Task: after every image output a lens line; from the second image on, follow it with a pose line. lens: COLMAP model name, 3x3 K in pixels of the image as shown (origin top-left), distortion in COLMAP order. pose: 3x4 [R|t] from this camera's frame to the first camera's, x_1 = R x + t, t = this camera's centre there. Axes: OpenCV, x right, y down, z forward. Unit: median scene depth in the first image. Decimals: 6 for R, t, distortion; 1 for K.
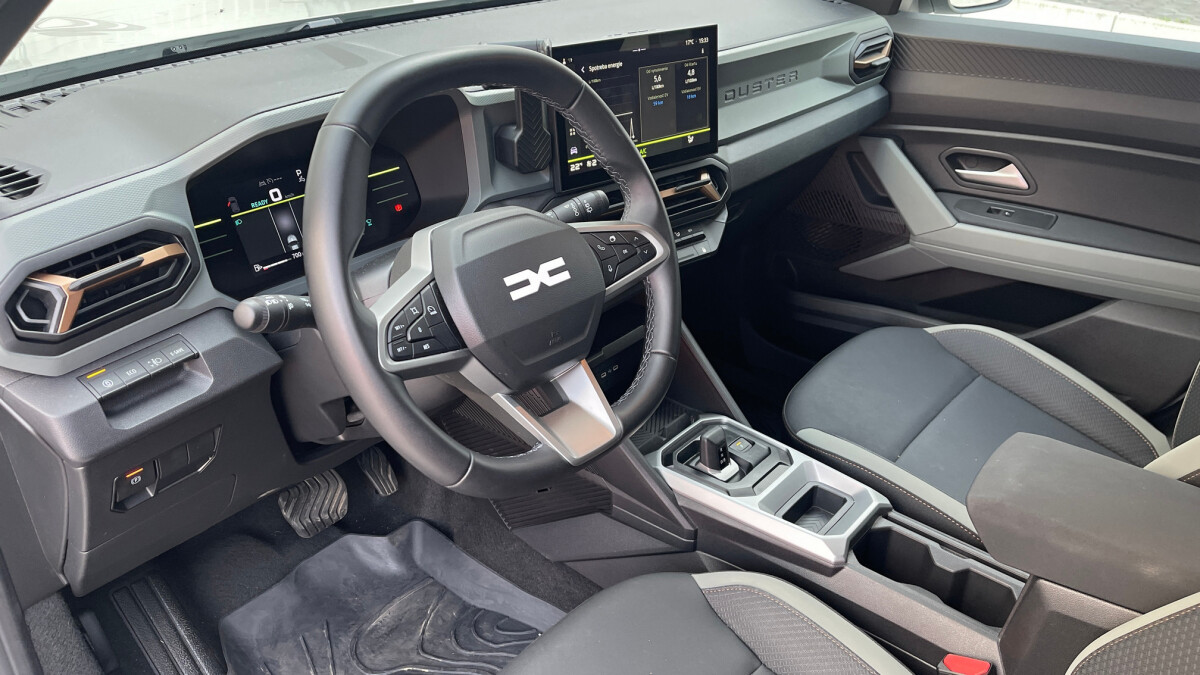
lens RADIAL K [[880.3, 0, 593.8], [0, 880.3, 339.5], [0, 0, 1]] dist [0.074092, -0.092336]
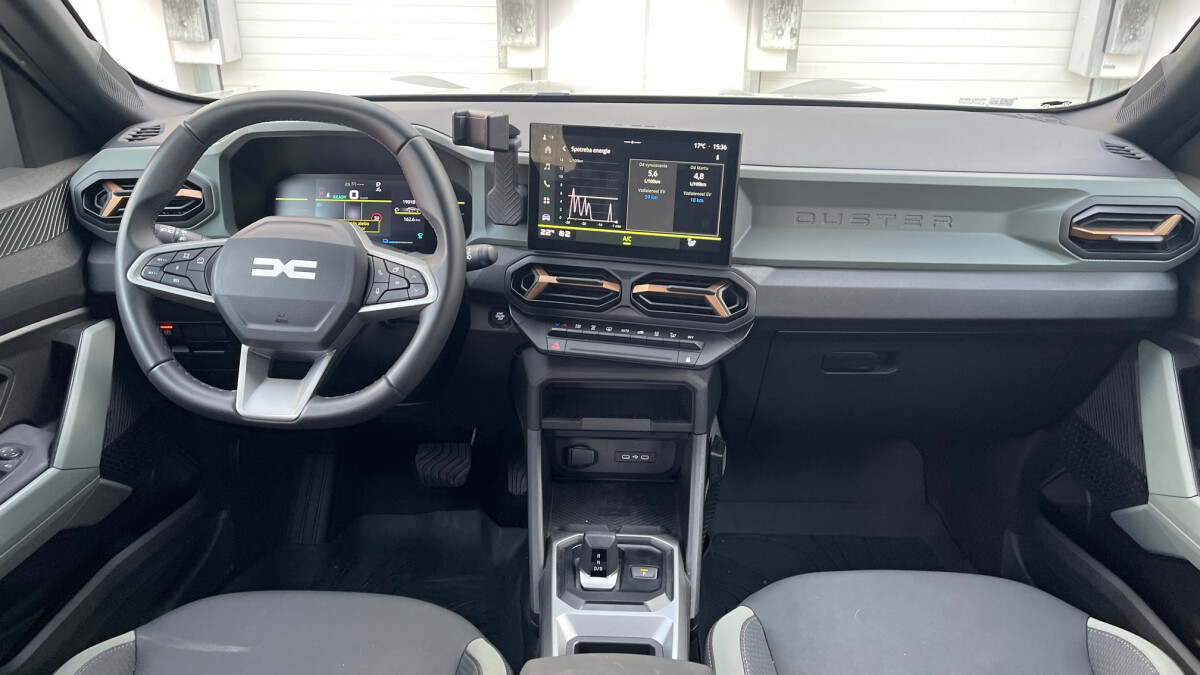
lens RADIAL K [[880.3, 0, 593.8], [0, 880.3, 339.5], [0, 0, 1]] dist [0.074092, -0.092336]
pose [[0.631847, 0.301798, -0.713924, 0.787446], [-0.381051, 0.923036, 0.052954, -0.143693], [0.674959, 0.238583, 0.698218, 0.288407]]
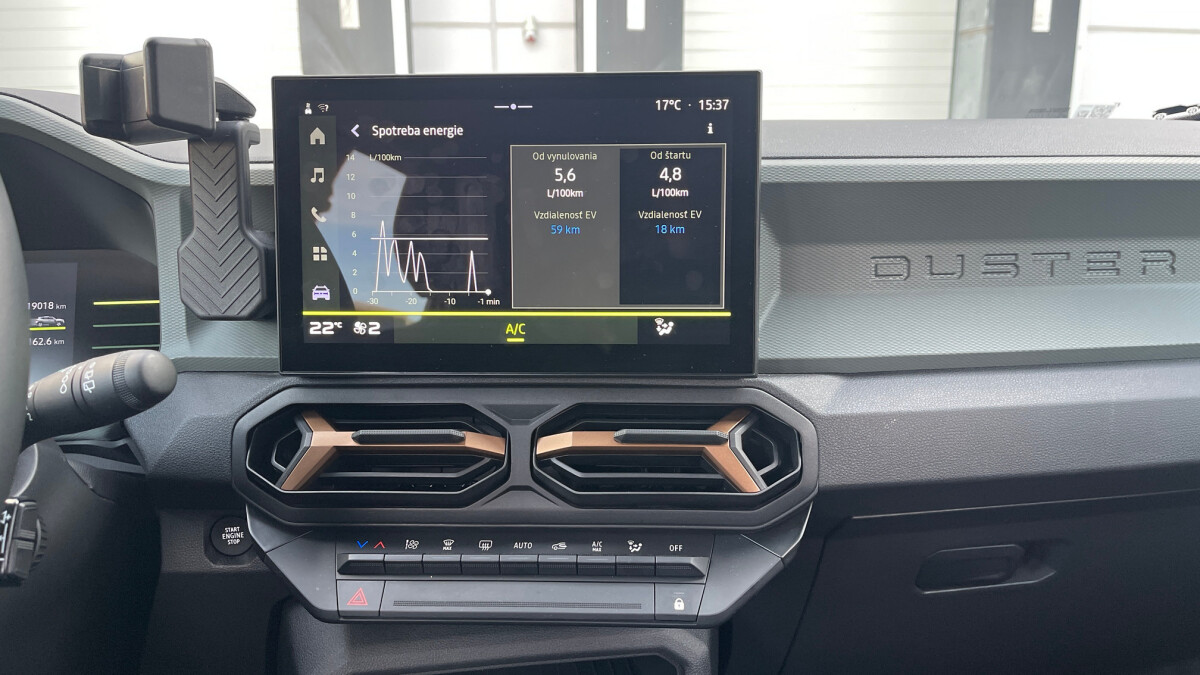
lens RADIAL K [[880.3, 0, 593.8], [0, 880.3, 339.5], [0, 0, 1]] dist [0.074092, -0.092336]
pose [[0.750762, 0.109793, -0.651385, 0.369477], [-0.304158, 0.932797, -0.193335, -0.133984], [0.586383, 0.343272, 0.733703, 0.696502]]
